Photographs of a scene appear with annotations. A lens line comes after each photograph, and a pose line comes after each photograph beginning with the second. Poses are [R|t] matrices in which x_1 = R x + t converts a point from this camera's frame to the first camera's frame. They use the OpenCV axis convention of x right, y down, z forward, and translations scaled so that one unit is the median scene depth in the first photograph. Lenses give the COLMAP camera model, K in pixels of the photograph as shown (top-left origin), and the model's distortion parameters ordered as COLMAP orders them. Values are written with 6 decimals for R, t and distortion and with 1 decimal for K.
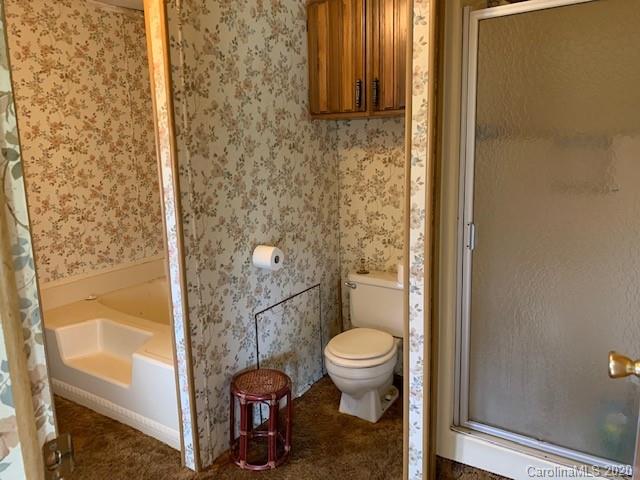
lens RADIAL K [[473.5, 0, 320.0], [0, 473.5, 239.1], [0, 0, 1]] dist [0.035947, -0.035125]
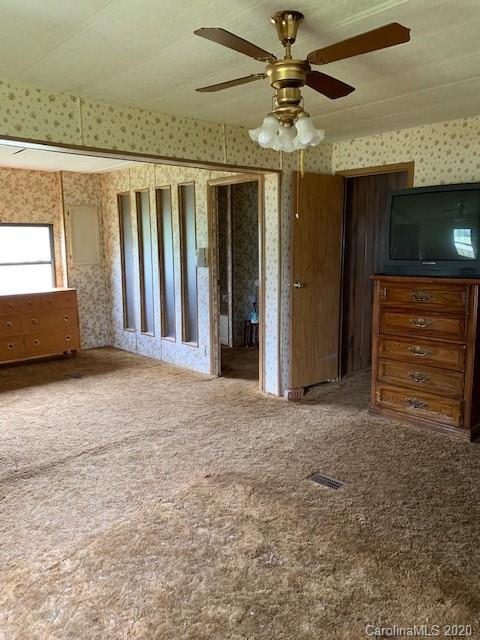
lens RADIAL K [[473.5, 0, 240.4], [0, 473.5, 320.3], [0, 0, 1]] dist [0.035947, -0.035125]
pose [[0.962750, 0.055571, -0.264623, 0.652164], [-0.061050, 0.998056, -0.012520, 0.364428], [0.263413, 0.028209, 0.964271, -2.151164]]
